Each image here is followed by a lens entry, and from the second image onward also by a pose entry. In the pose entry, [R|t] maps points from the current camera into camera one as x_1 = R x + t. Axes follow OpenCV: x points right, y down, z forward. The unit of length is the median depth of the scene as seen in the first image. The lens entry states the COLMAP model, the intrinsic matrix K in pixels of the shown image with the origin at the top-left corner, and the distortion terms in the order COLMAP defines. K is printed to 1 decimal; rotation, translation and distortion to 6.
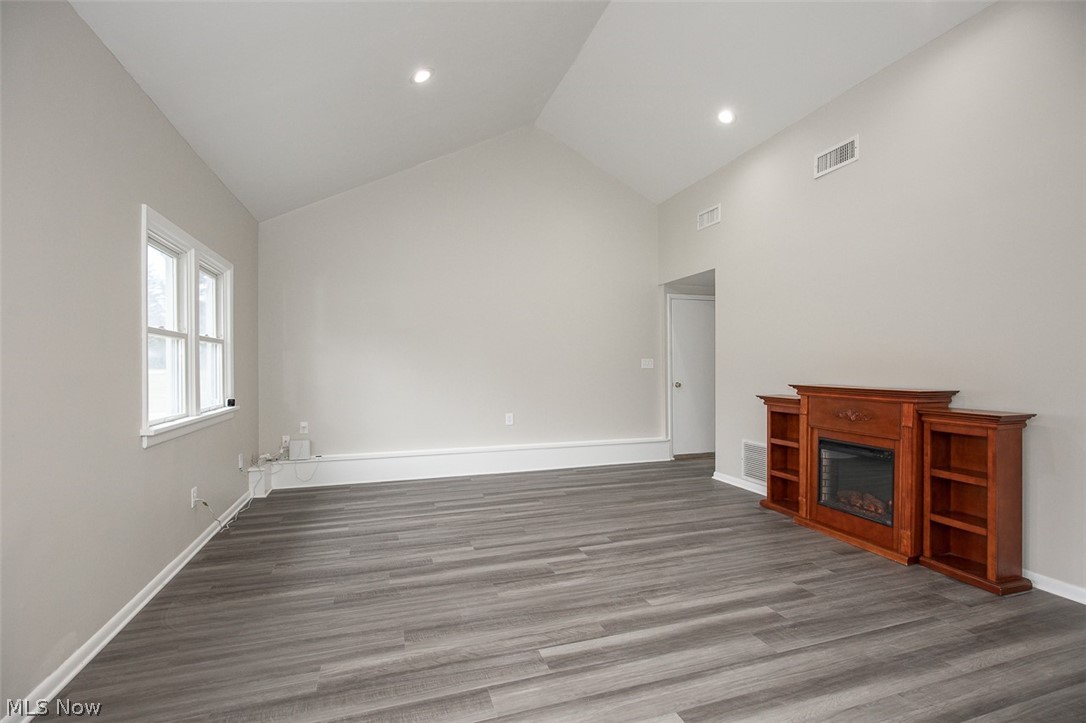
lens RADIAL K [[494.0, 0, 542.8], [0, 494.0, 366.1], [0, 0, 1]] dist [-0.012035, 0.000630]
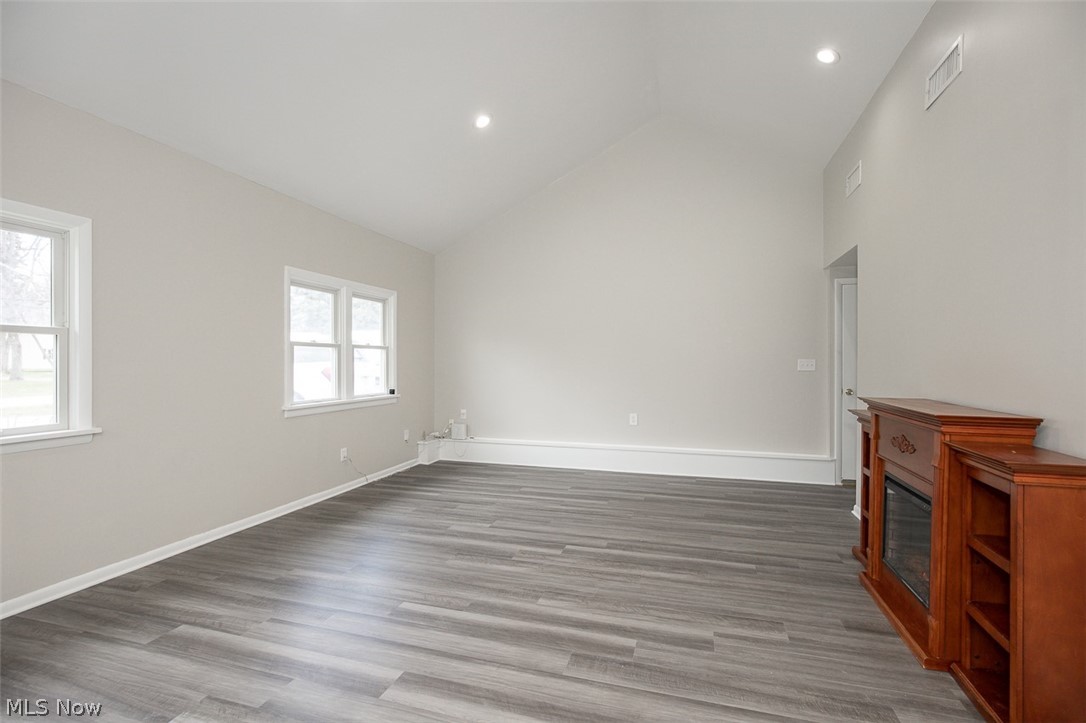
lens RADIAL K [[498.4, 0, 543.0], [0, 498.4, 361.5], [0, 0, 1]] dist [-0.012636, 0.001599]
pose [[0.819931, 0.005425, -0.572437, 0.589903], [-0.005835, 0.999982, 0.001119, -0.017094], [0.572433, 0.002423, 0.819948, 0.106779]]
